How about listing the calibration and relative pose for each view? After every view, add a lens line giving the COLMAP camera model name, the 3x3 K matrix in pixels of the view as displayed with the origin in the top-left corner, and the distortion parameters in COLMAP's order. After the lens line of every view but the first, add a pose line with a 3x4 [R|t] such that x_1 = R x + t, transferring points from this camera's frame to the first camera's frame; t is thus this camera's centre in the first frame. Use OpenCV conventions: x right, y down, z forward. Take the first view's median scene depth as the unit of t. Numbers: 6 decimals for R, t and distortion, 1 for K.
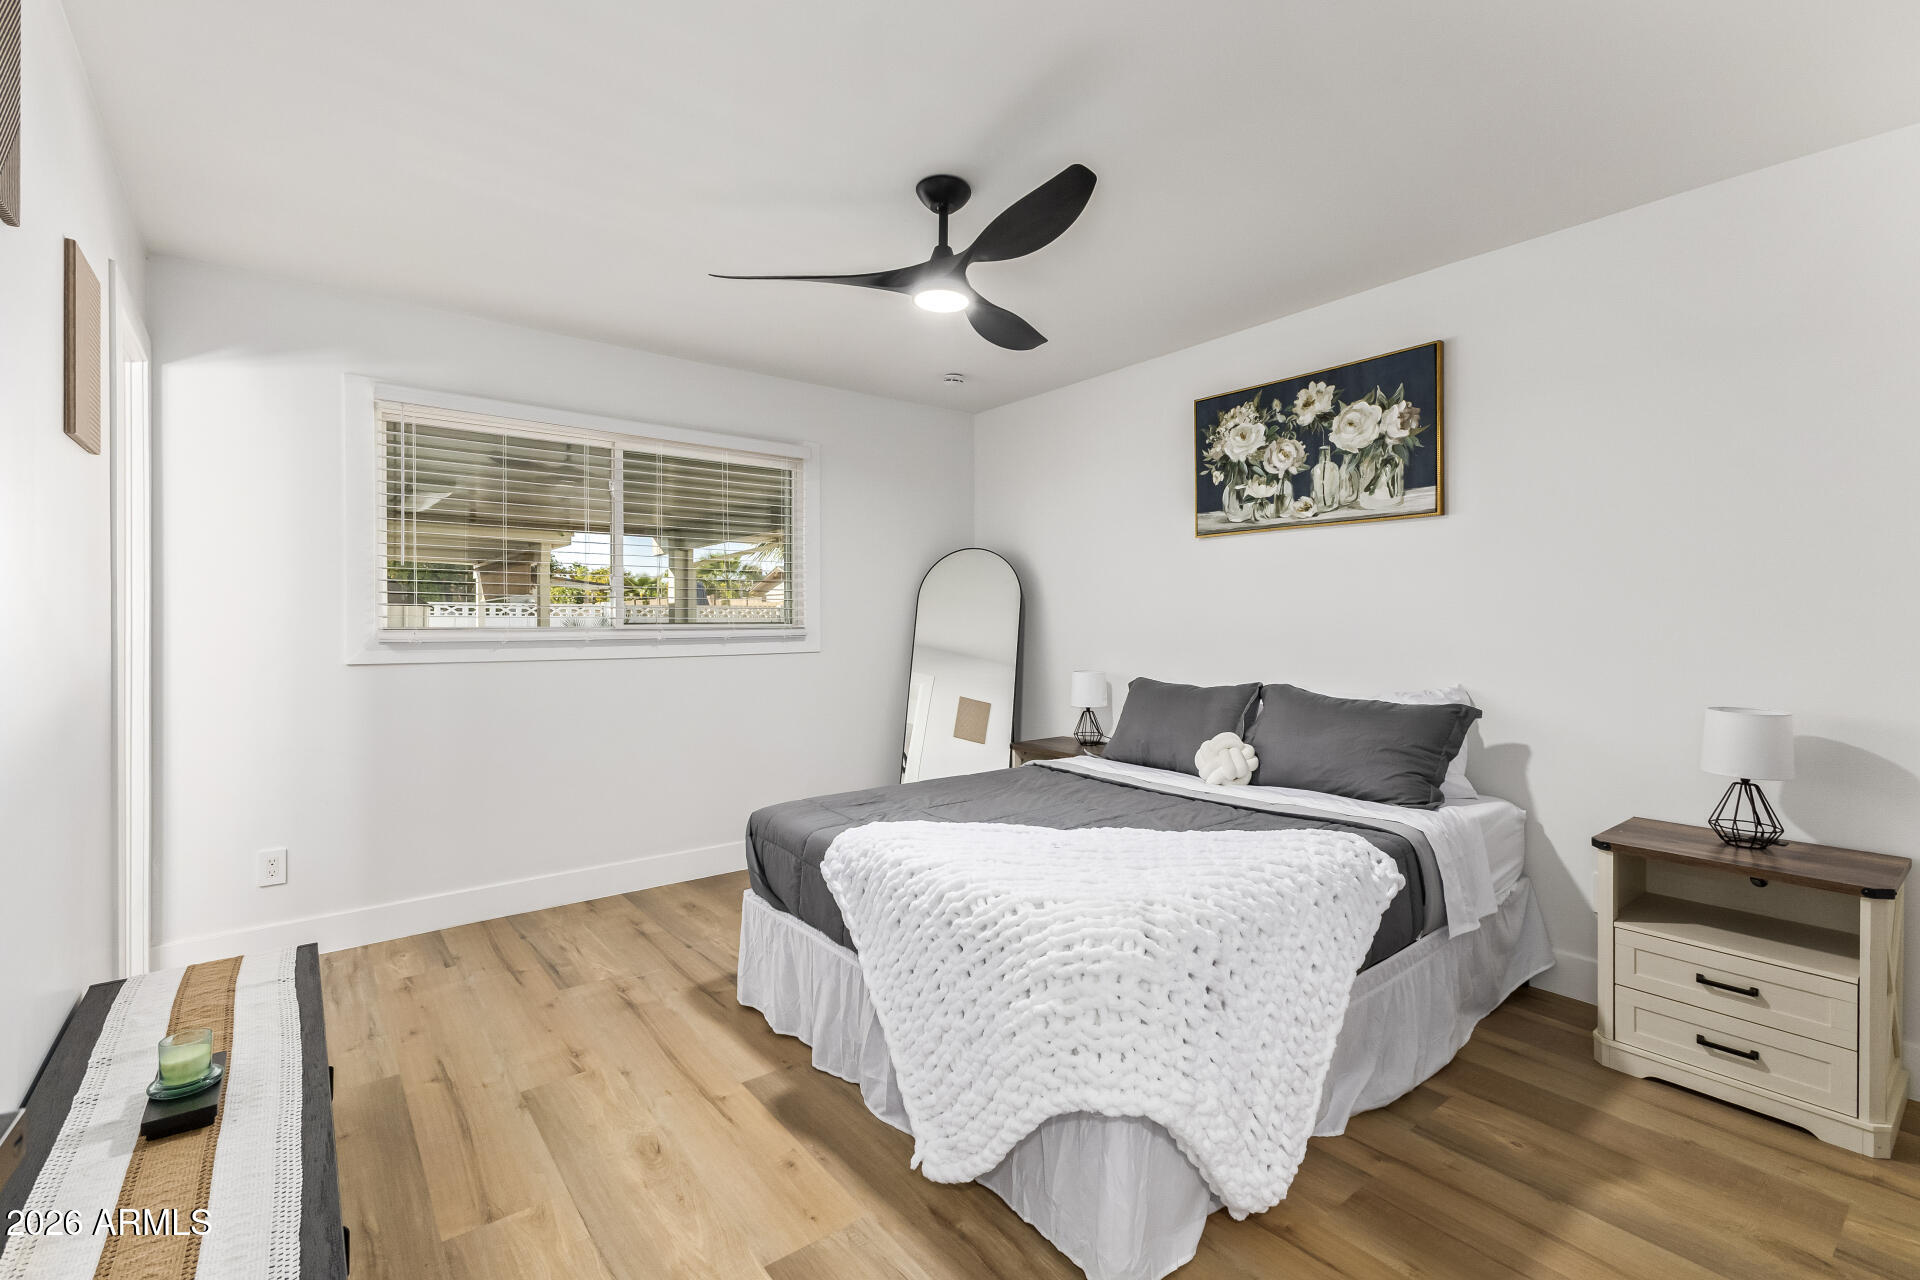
lens RADIAL K [[839.3, 0, 933.7], [0, 839.3, 621.9], [0, 0, 1]] dist [0.017951, 0.000745]
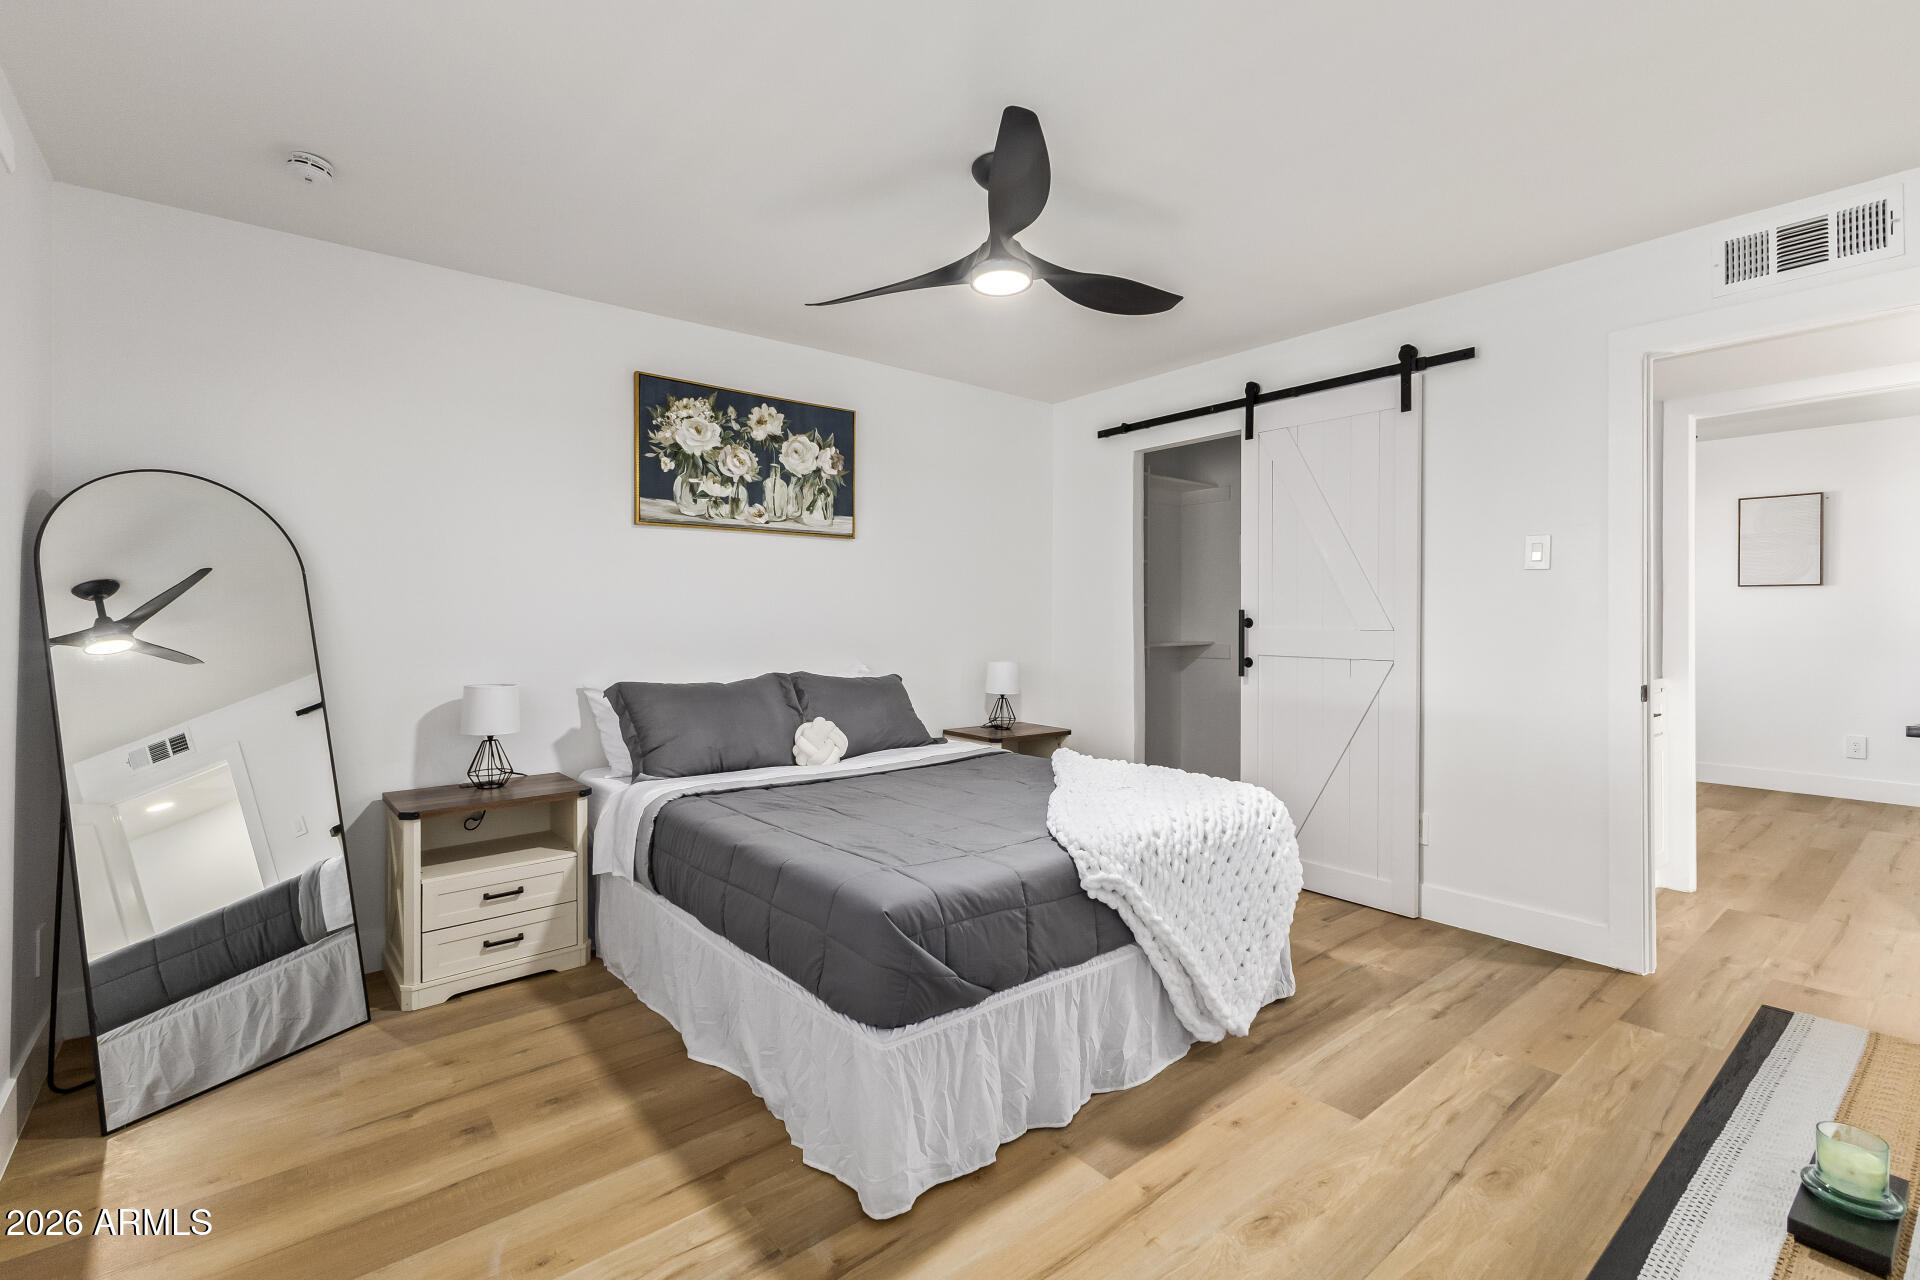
lens RADIAL K [[839.3, 0, 964.6], [0, 839.3, 621.2], [0, 0, 1]] dist [0.017951, 0.000745]
pose [[-0.021280, -0.004143, 0.999765, -0.681912], [0.001703, 0.999990, 0.004180, 0.001600], [-0.999772, 0.001792, -0.021273, 0.758356]]
